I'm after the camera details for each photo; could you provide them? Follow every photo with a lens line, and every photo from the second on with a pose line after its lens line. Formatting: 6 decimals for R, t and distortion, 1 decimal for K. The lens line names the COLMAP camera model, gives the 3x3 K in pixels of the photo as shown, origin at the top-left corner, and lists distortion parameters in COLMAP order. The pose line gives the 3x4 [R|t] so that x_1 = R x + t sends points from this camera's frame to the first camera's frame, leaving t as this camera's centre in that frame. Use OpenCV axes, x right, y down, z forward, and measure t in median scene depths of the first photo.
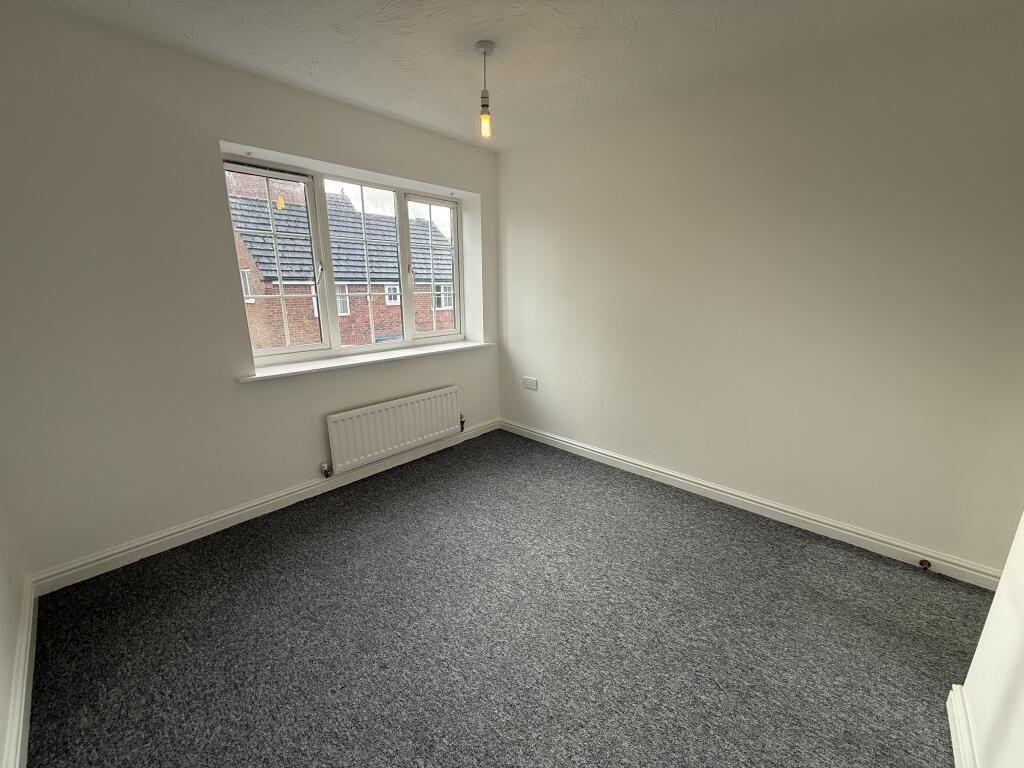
lens RADIAL K [[408.6, 0, 508.3], [0, 408.6, 384.1], [0, 0, 1]] dist [0.001711, 0.000054]
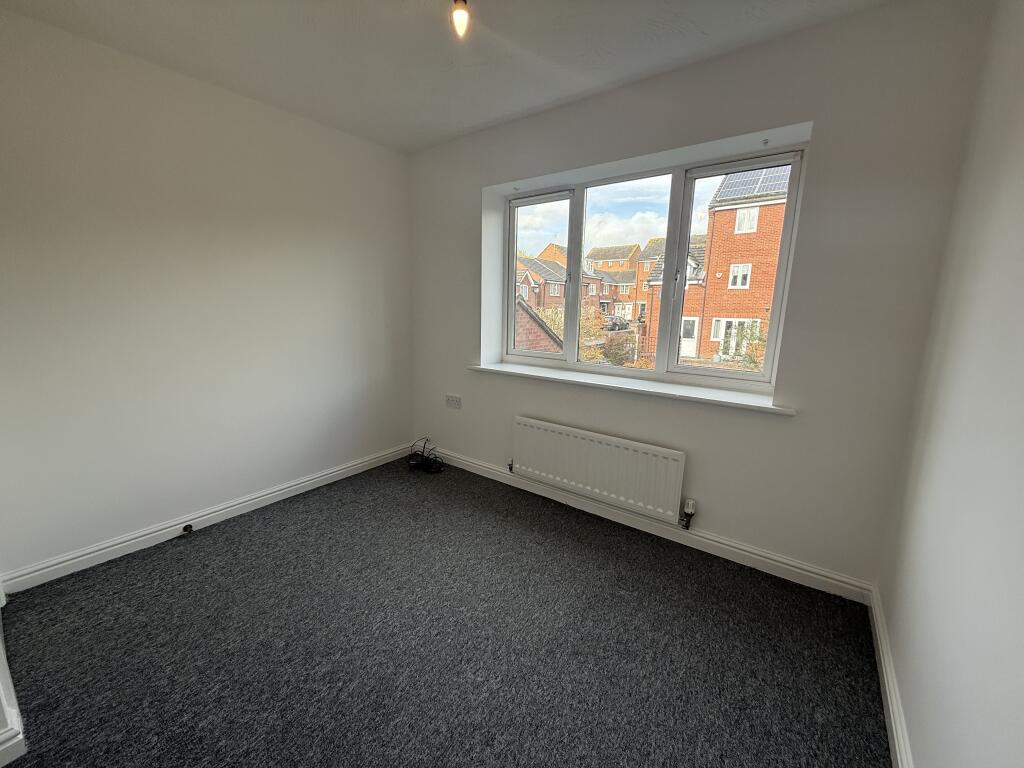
lens RADIAL K [[408.6, 0, 508.3], [0, 408.6, 384.1], [0, 0, 1]] dist [0.001711, 0.000054]
pose [[0.103649, 0.184247, -0.977400, 0.472744], [-0.269112, 0.951234, 0.150776, -0.126269], [0.957515, 0.247402, 0.148178, 0.656994]]
